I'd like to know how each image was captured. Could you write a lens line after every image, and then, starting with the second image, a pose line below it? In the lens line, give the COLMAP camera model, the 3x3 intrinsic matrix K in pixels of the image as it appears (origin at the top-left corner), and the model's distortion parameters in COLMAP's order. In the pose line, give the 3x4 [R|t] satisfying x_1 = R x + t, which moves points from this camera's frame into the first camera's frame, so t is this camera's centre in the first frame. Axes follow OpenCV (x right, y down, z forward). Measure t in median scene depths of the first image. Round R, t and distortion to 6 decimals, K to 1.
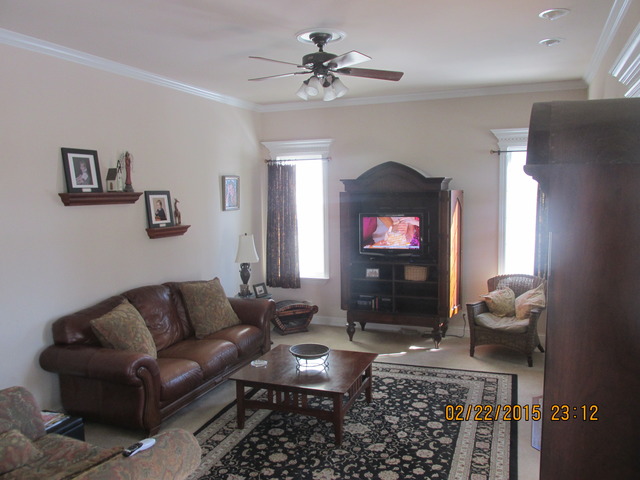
lens RADIAL K [[532.8, 0, 320.0], [0, 532.8, 240.0], [0, 0, 1]] dist [-0.024984, -0.004472]
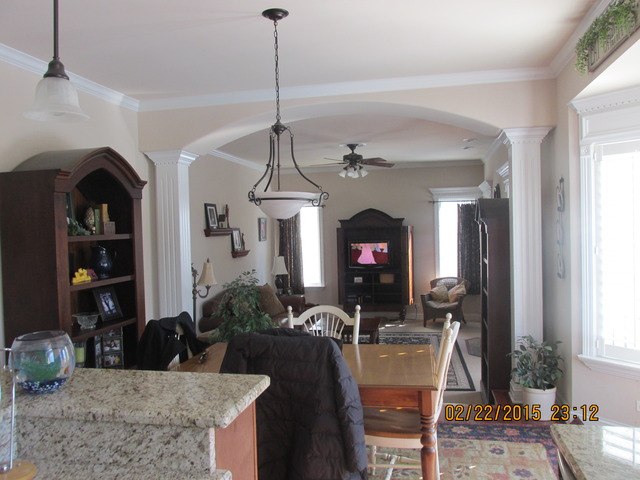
lens RADIAL K [[532.8, 0, 320.0], [0, 532.8, 240.0], [0, 0, 1]] dist [-0.024984, -0.004472]
pose [[0.984645, -0.015708, 0.173863, -0.295180], [0.028223, 0.997165, -0.069747, 0.054647], [-0.172275, 0.073583, 0.982297, -0.539137]]
